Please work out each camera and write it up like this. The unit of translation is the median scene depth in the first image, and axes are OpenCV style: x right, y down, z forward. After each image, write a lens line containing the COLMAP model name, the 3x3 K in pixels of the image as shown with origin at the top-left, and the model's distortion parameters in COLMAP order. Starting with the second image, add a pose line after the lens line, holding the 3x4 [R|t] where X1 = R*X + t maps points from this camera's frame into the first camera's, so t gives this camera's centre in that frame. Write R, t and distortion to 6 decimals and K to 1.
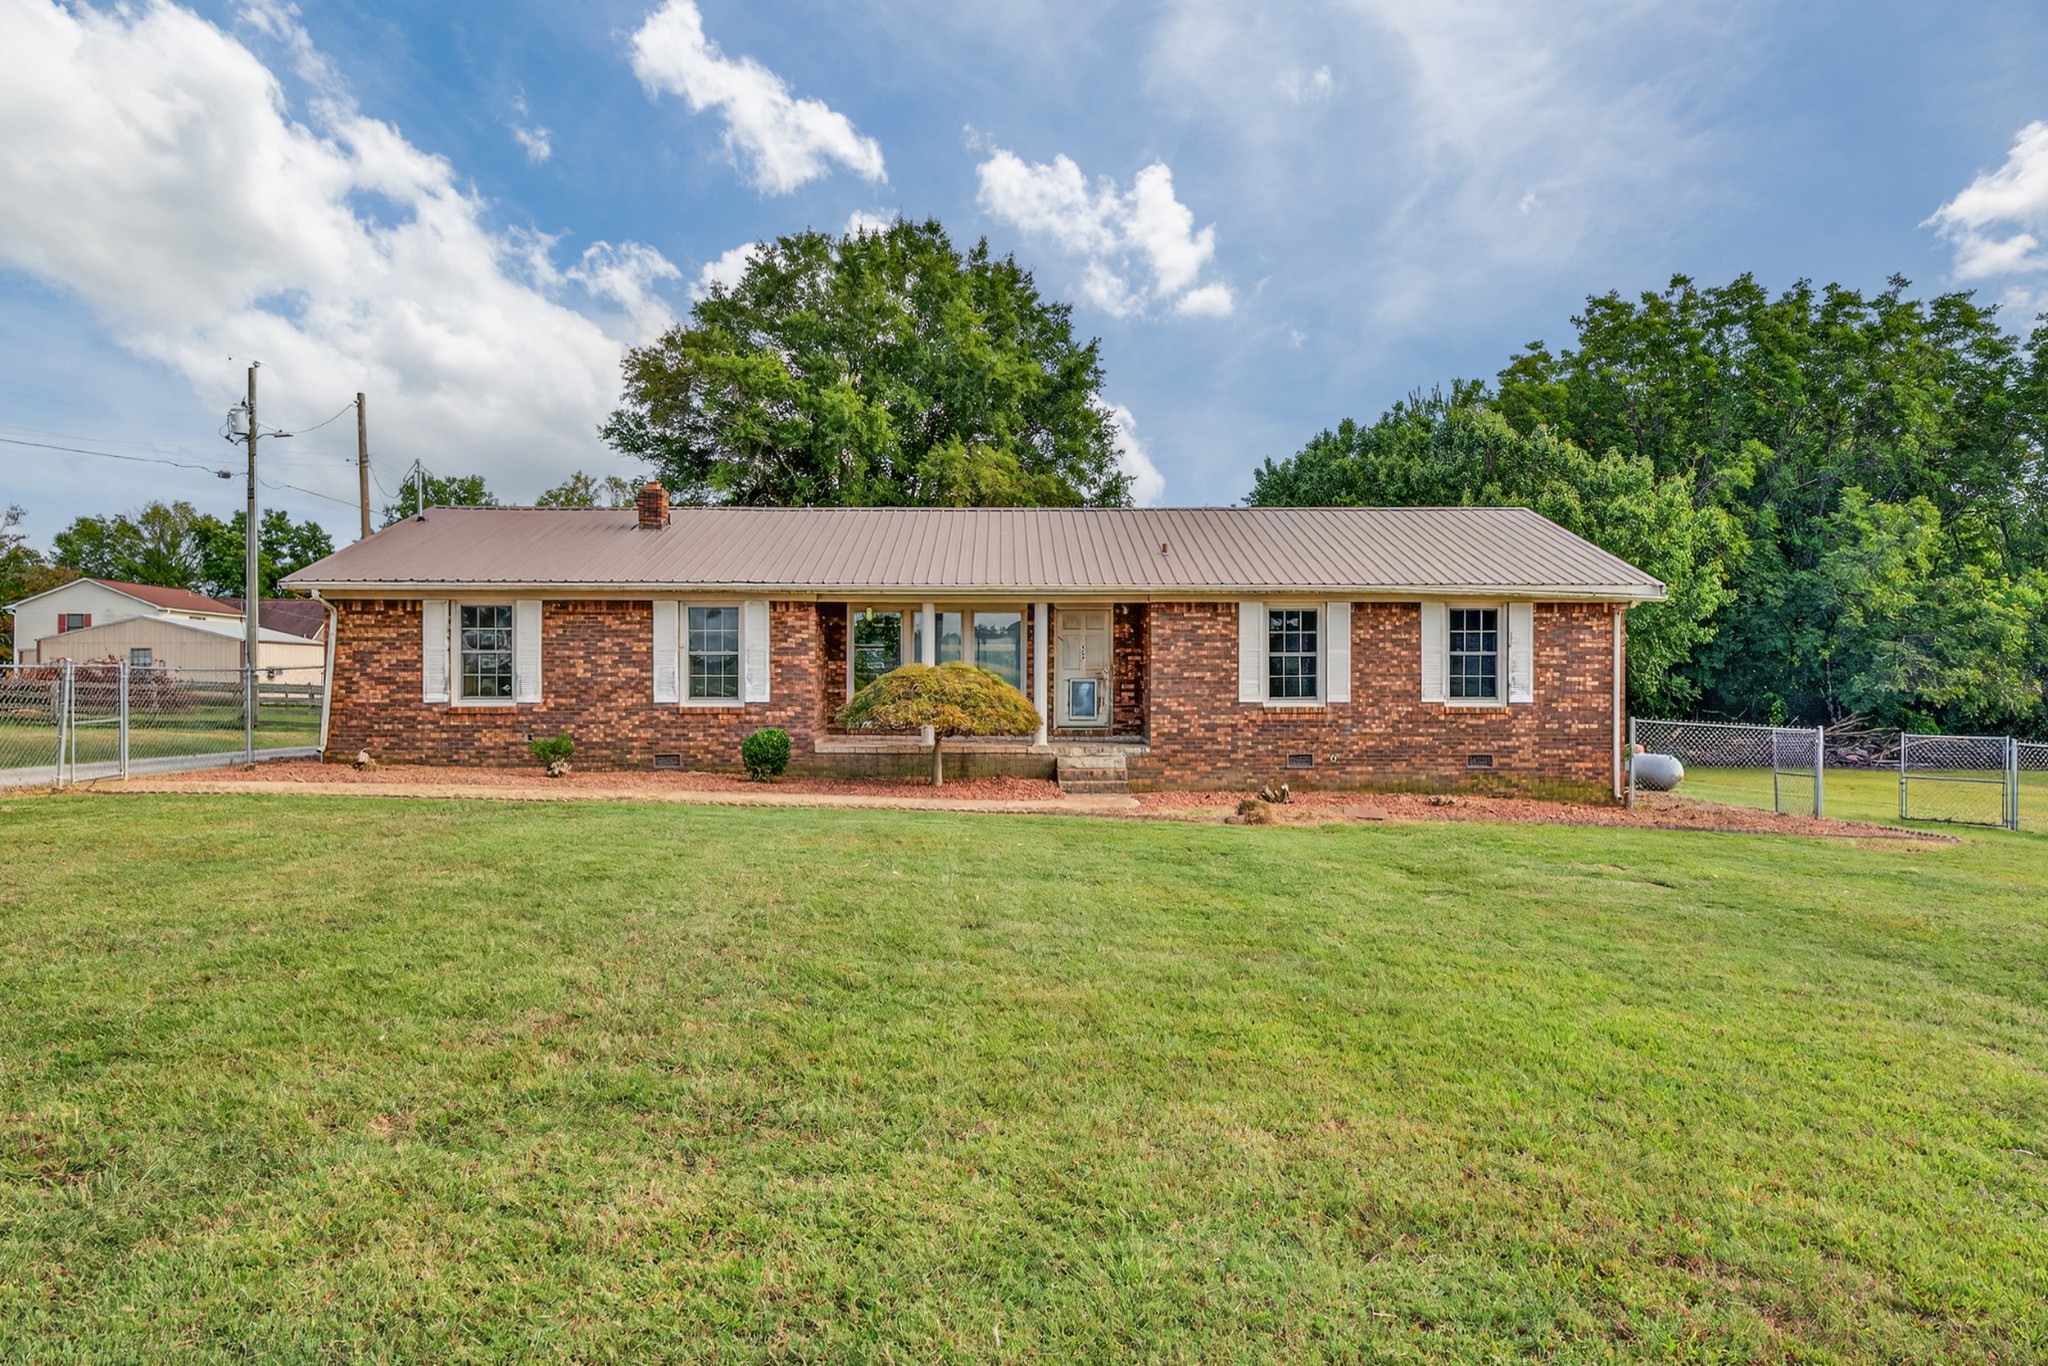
lens RADIAL K [[1280.2, 0, 1035.8], [0, 1280.2, 678.4], [0, 0, 1]] dist [0.036485, 0.006920]
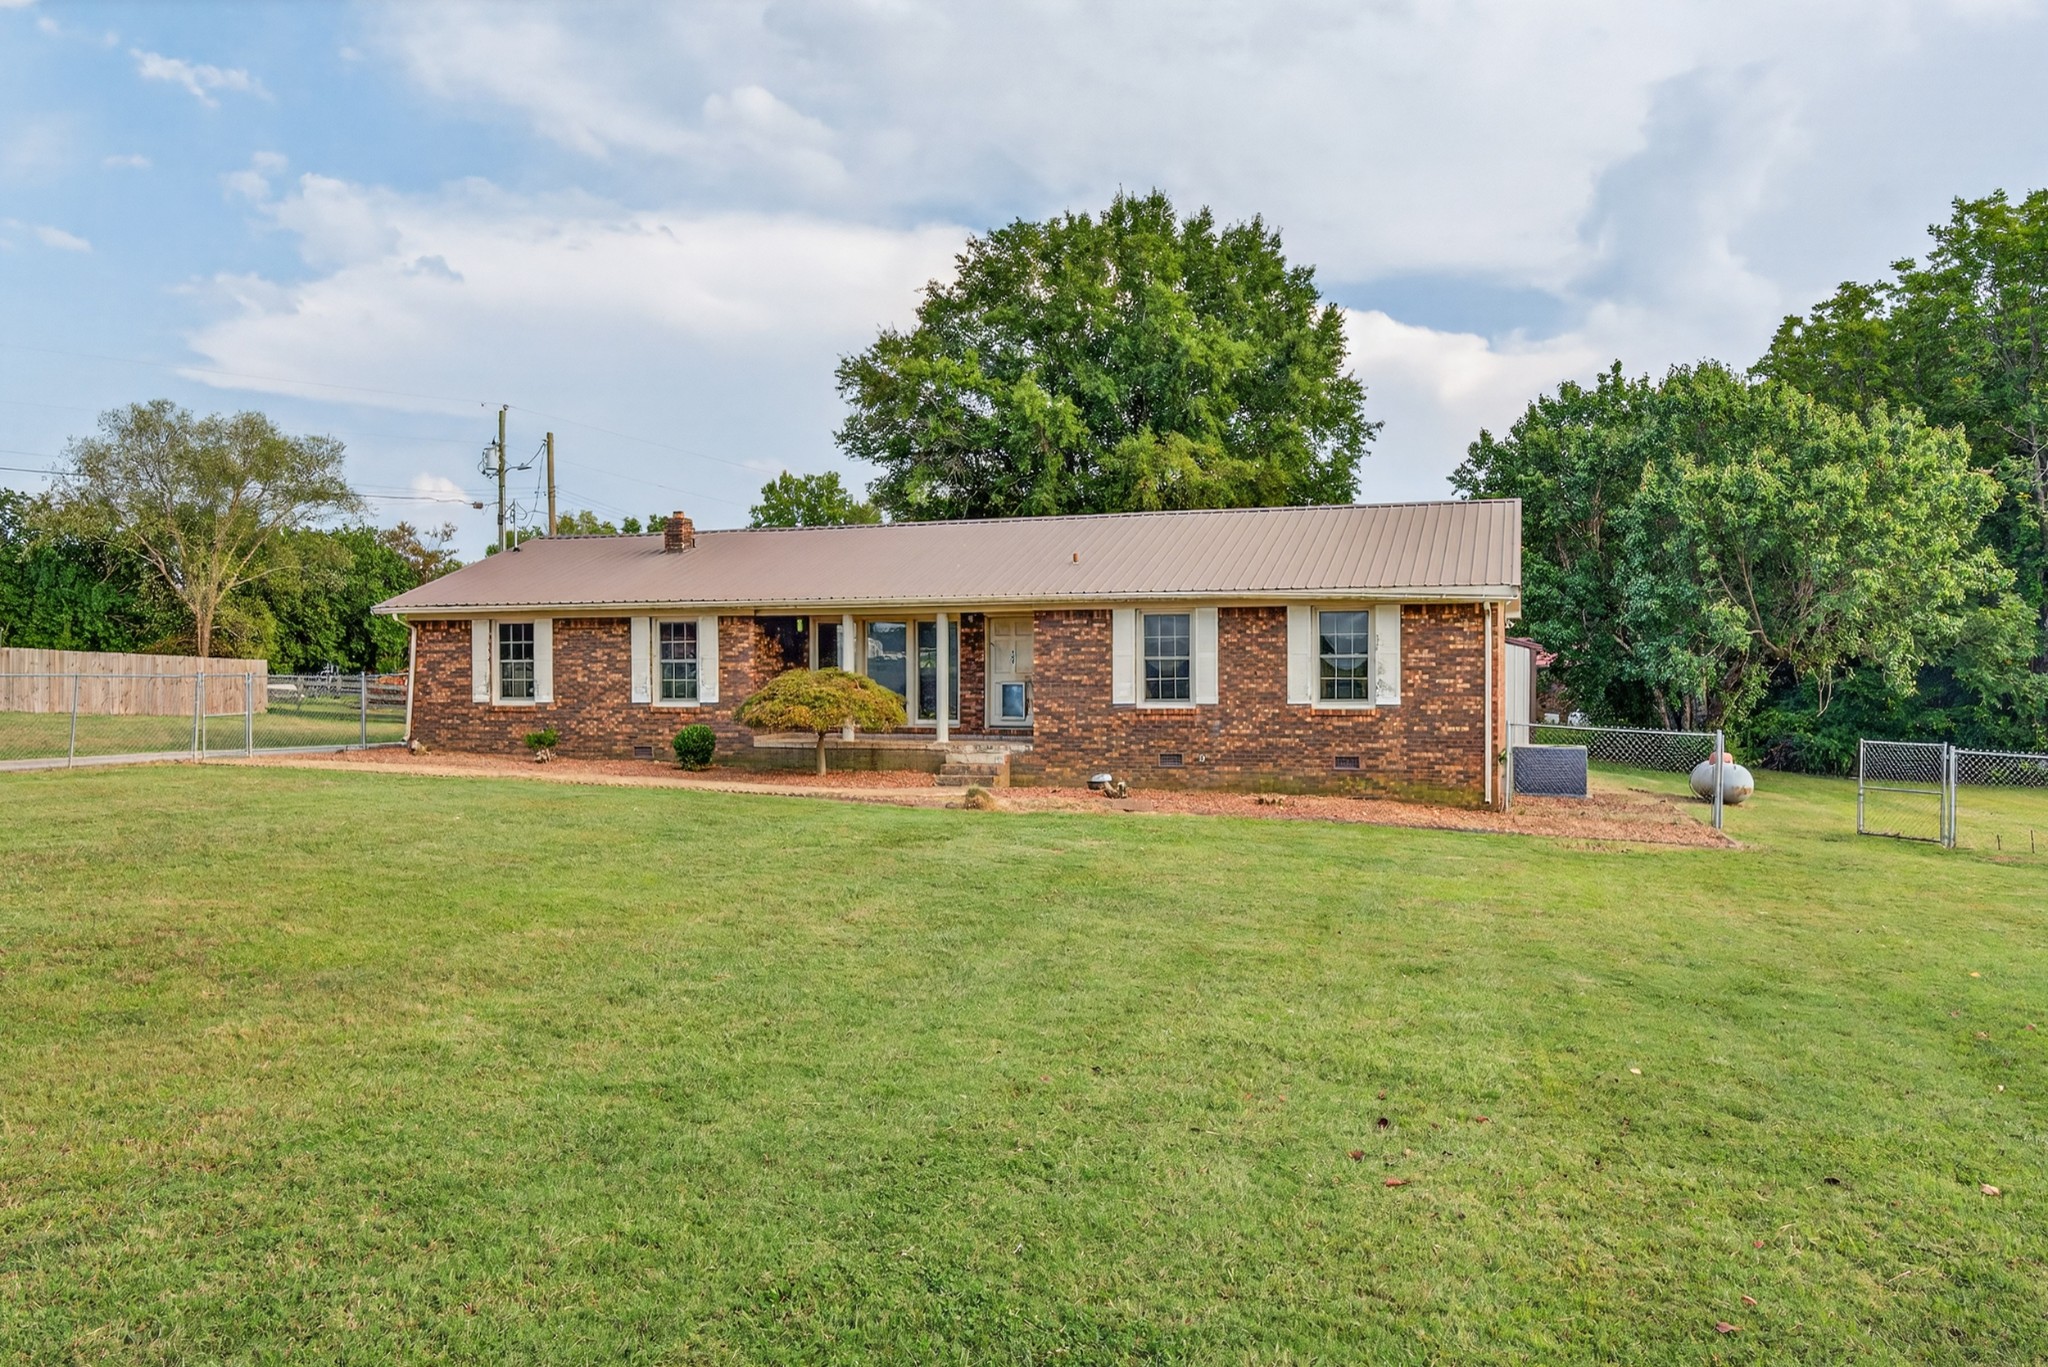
lens RADIAL K [[1500.9, 0, 1022.5], [0, 1500.9, 684.3], [0, 0, 1]] dist [0.000823, 0.007512]
pose [[0.946438, -0.001585, -0.322881, 0.485734], [0.002867, 0.999990, 0.003496, -0.002112], [0.322872, -0.004235, 0.946433, -0.197325]]
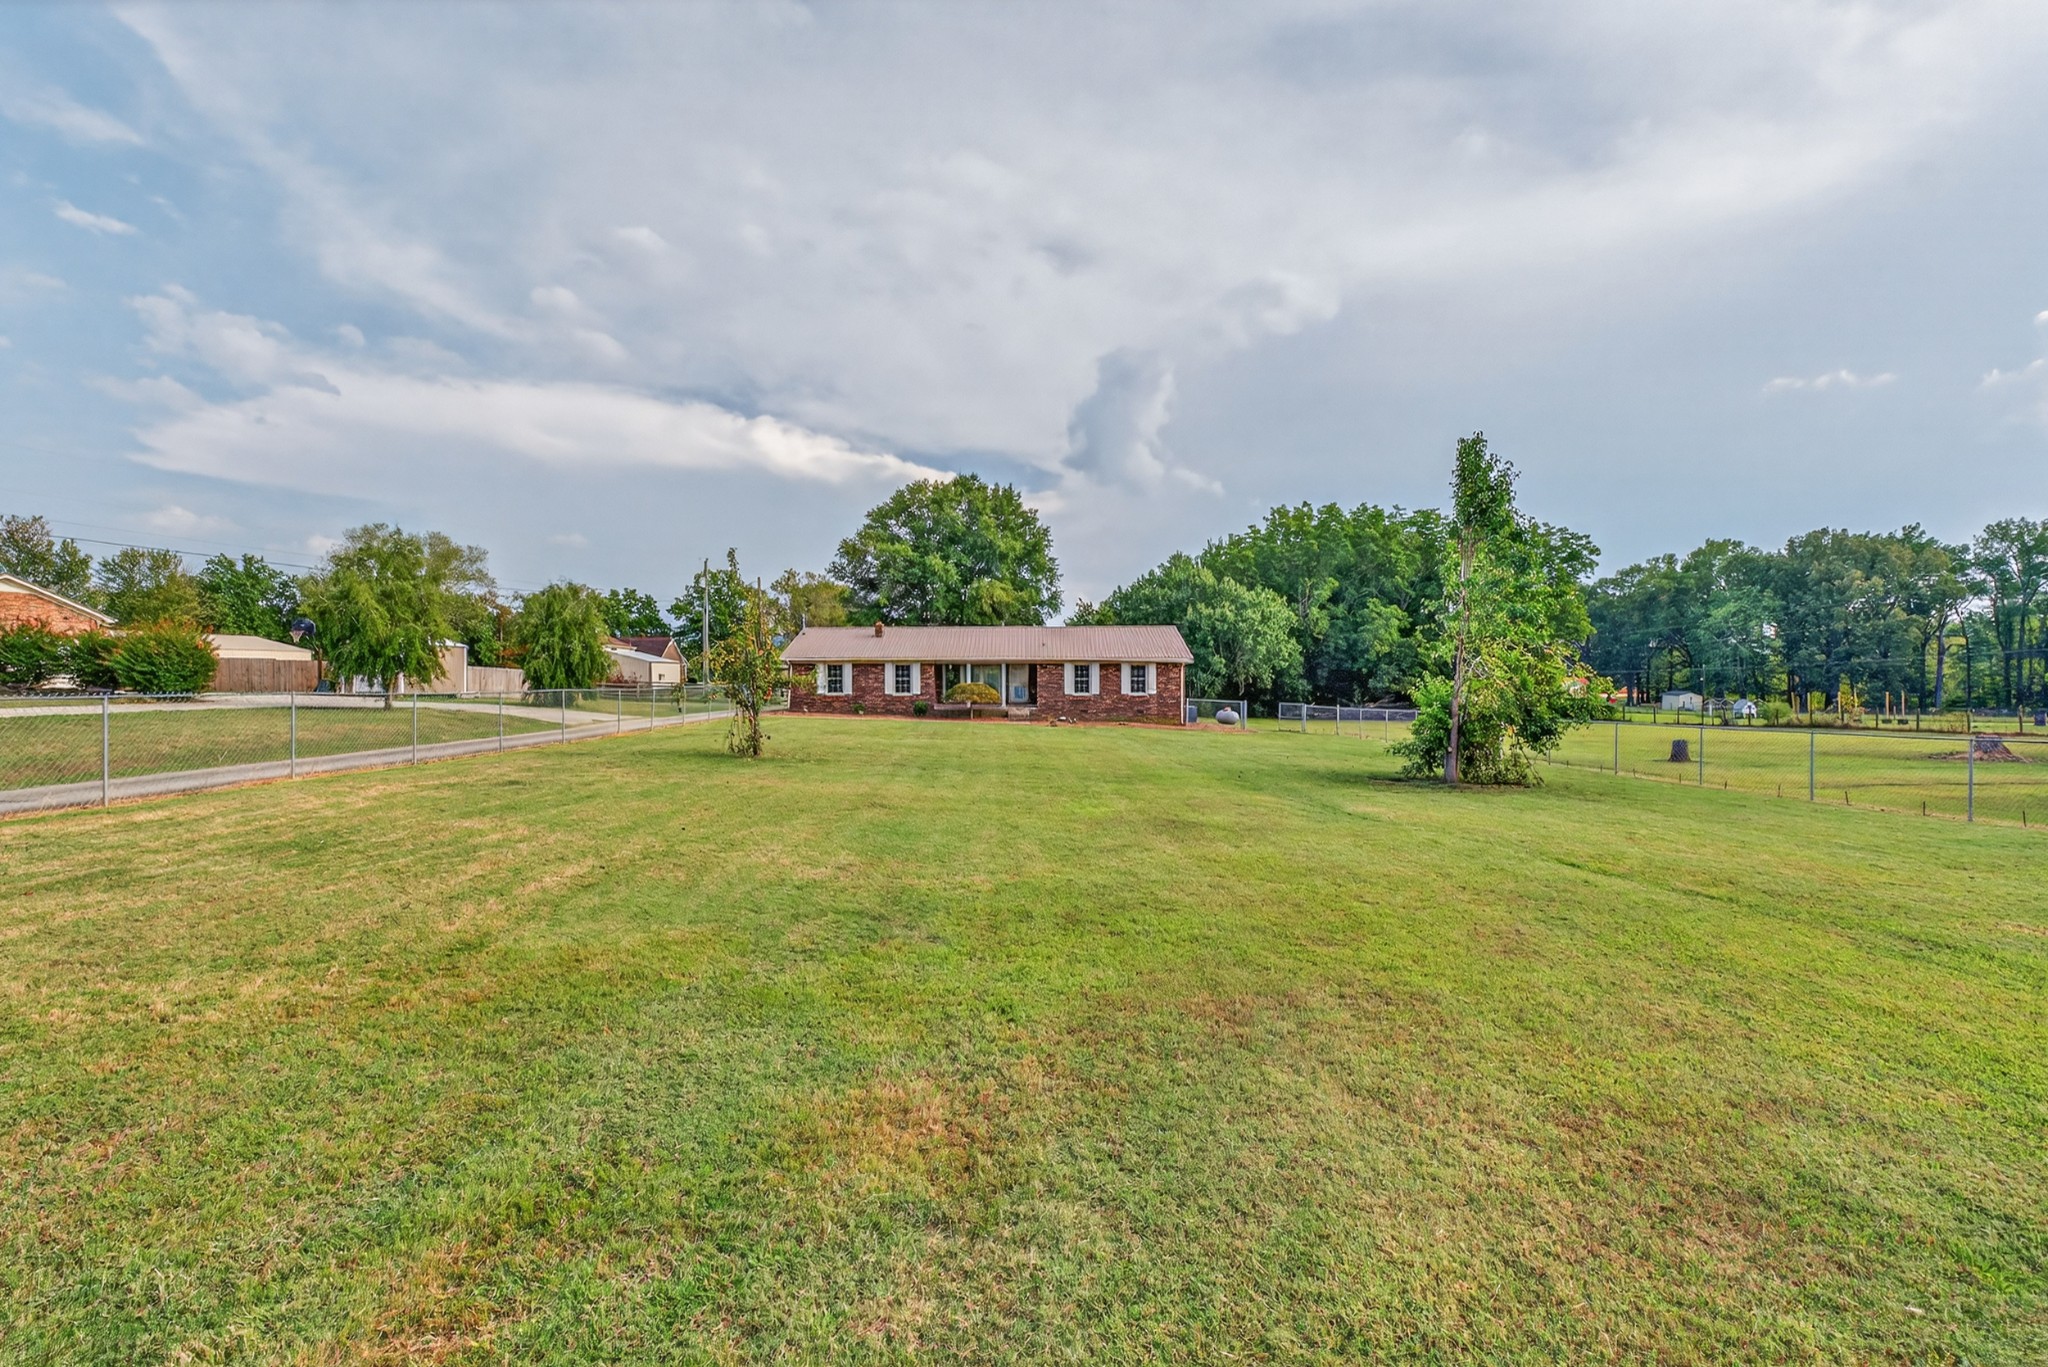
lens RADIAL K [[811.4, 0, 1018.0], [0, 811.4, 674.3], [0, 0, 1]] dist [-0.001588, -0.000022]
pose [[0.999476, -0.001295, -0.032349, 0.106890], [0.001269, 0.999999, -0.000821, -0.028947], [0.032350, 0.000780, 0.999476, -1.042610]]
